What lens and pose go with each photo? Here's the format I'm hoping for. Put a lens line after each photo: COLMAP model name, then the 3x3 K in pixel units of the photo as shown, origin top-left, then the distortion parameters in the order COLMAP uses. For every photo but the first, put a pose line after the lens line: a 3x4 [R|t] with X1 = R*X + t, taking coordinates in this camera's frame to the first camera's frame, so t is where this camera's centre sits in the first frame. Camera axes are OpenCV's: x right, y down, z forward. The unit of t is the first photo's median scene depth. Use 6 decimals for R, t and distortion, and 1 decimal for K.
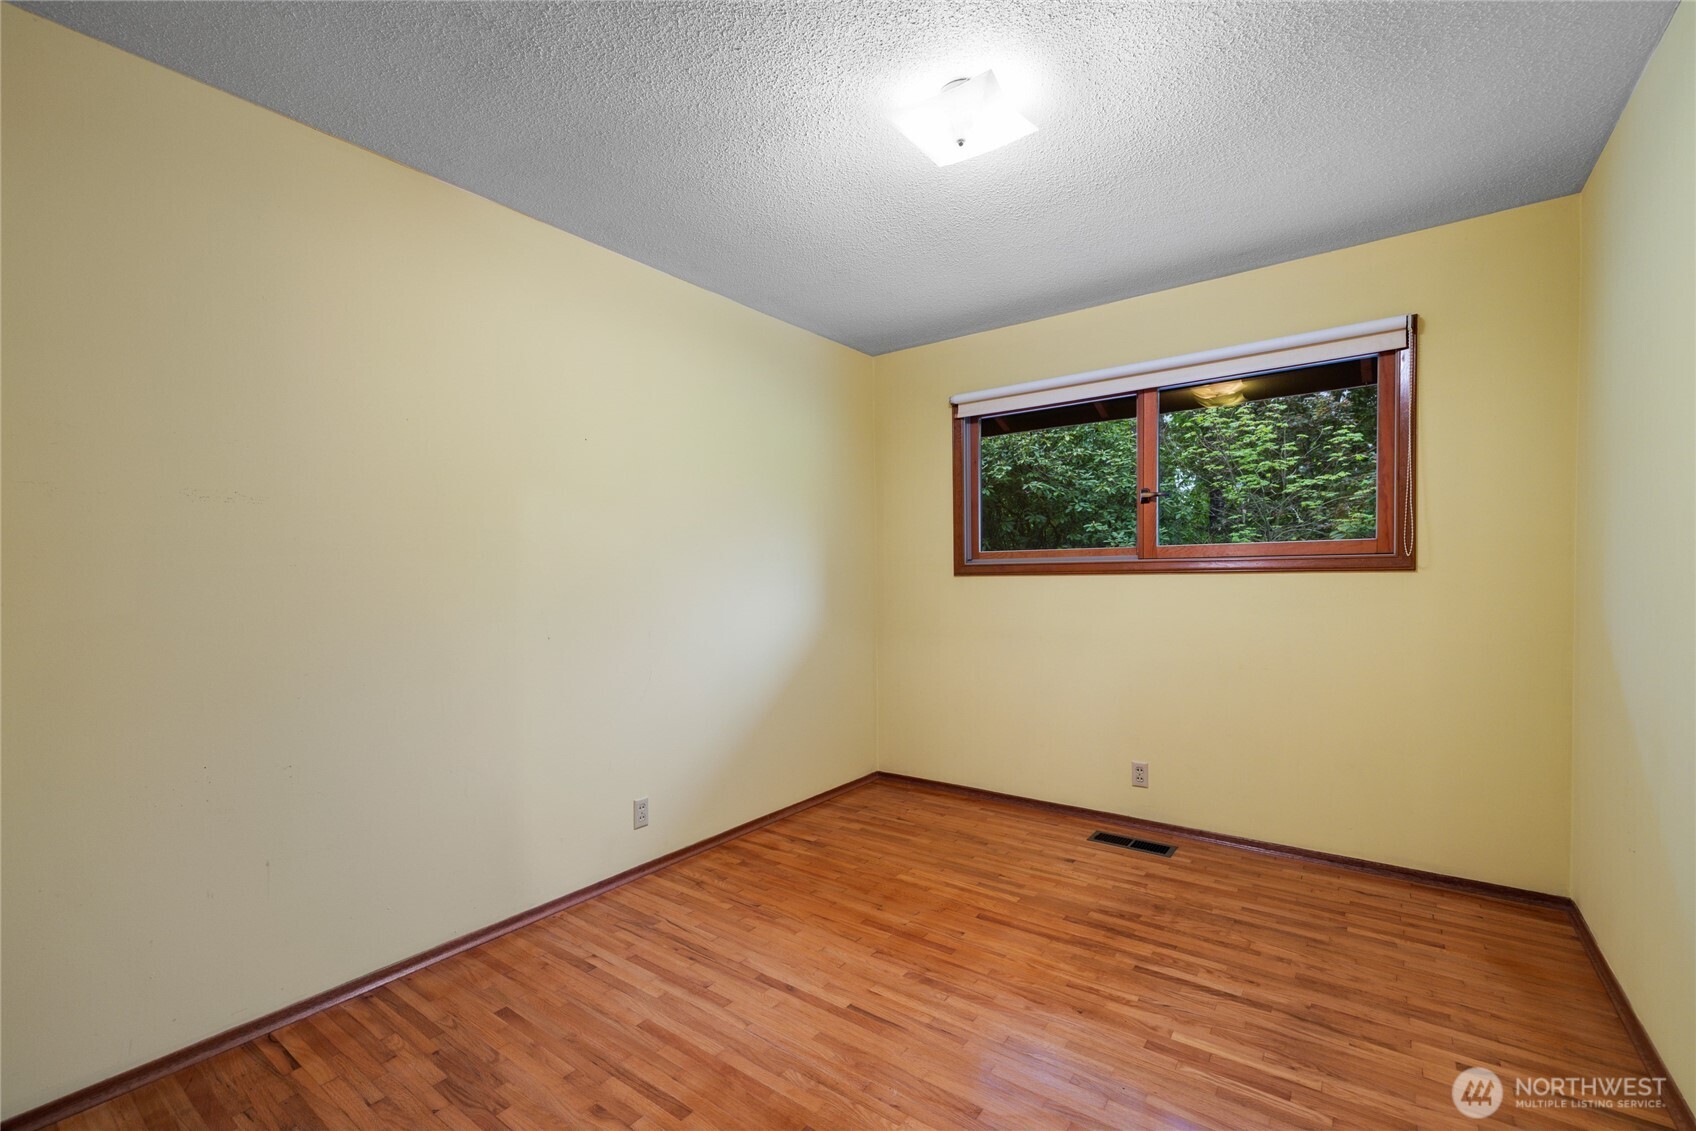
lens RADIAL K [[727.0, 0, 840.2], [0, 727.0, 559.6], [0, 0, 1]] dist [0.000215, 0.000006]
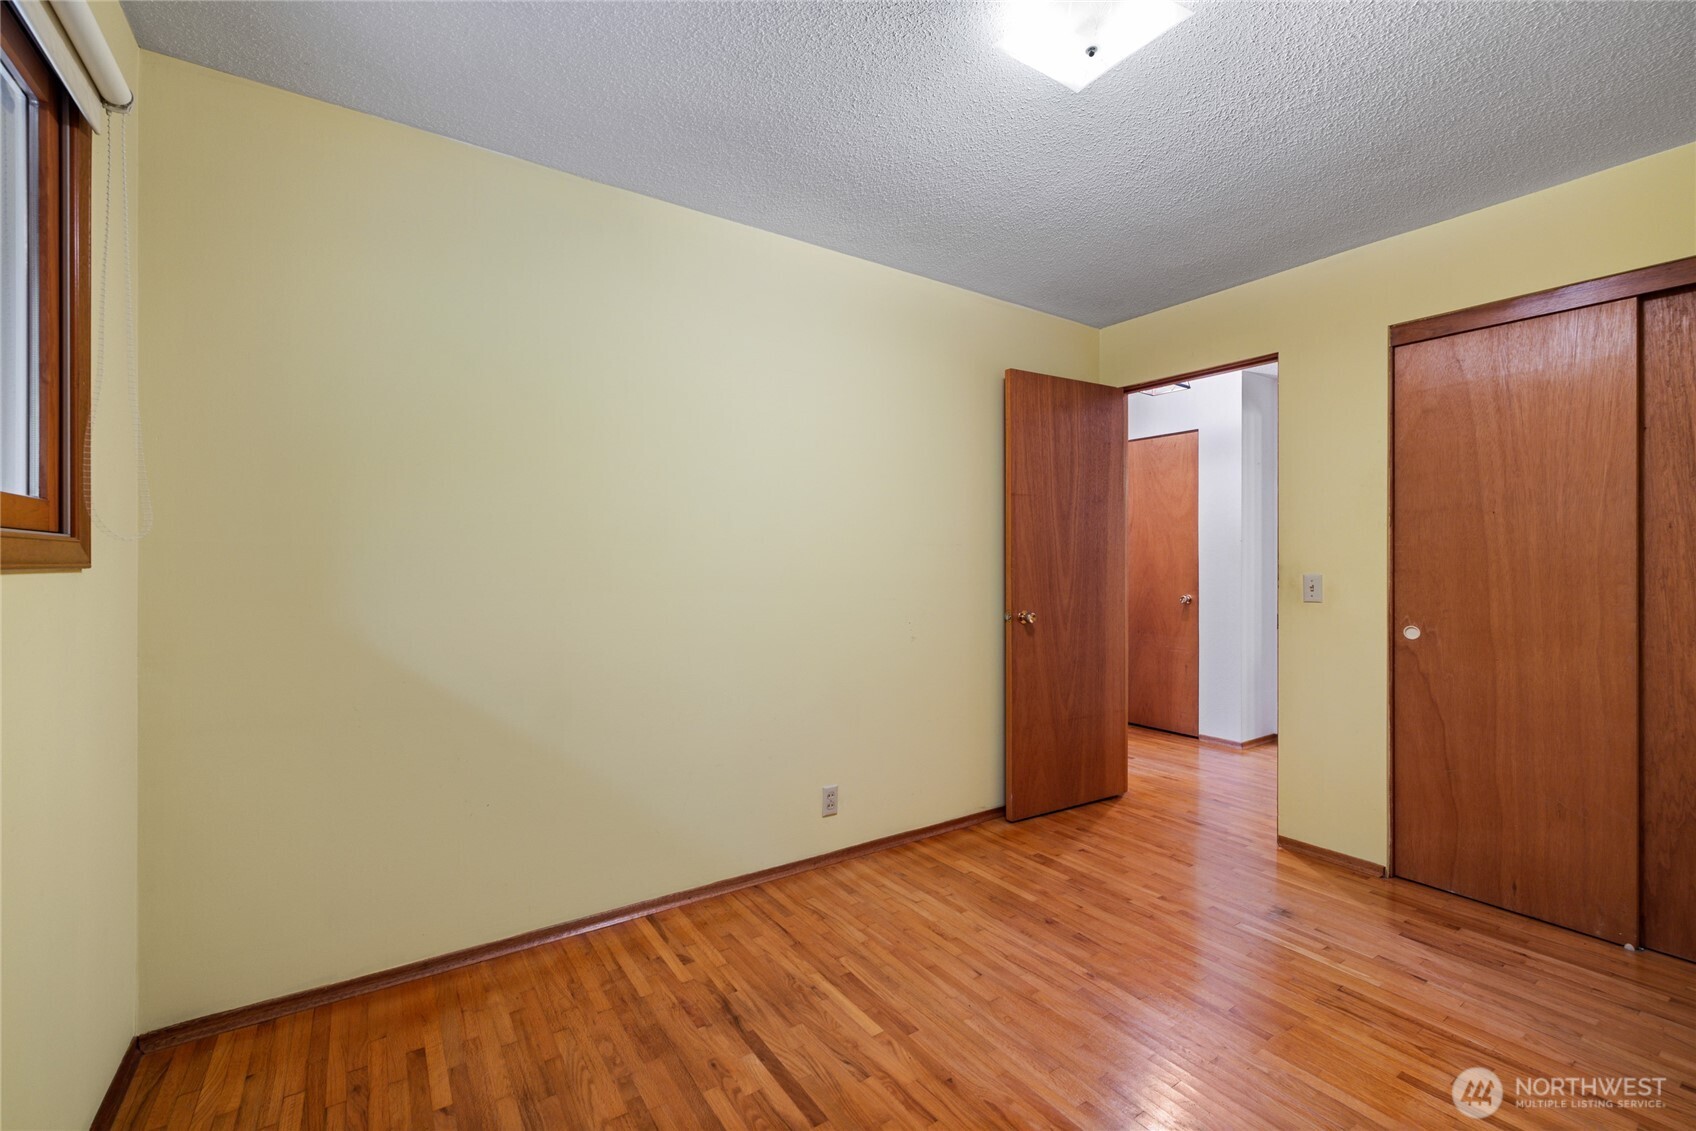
lens RADIAL K [[727.0, 0, 840.2], [0, 727.0, 559.6], [0, 0, 1]] dist [0.000215, 0.000006]
pose [[-0.941345, 0.009959, 0.337298, 0.151819], [0.002166, 0.999722, -0.023473, 0.029670], [-0.337438, -0.021365, -0.941105, 1.797888]]
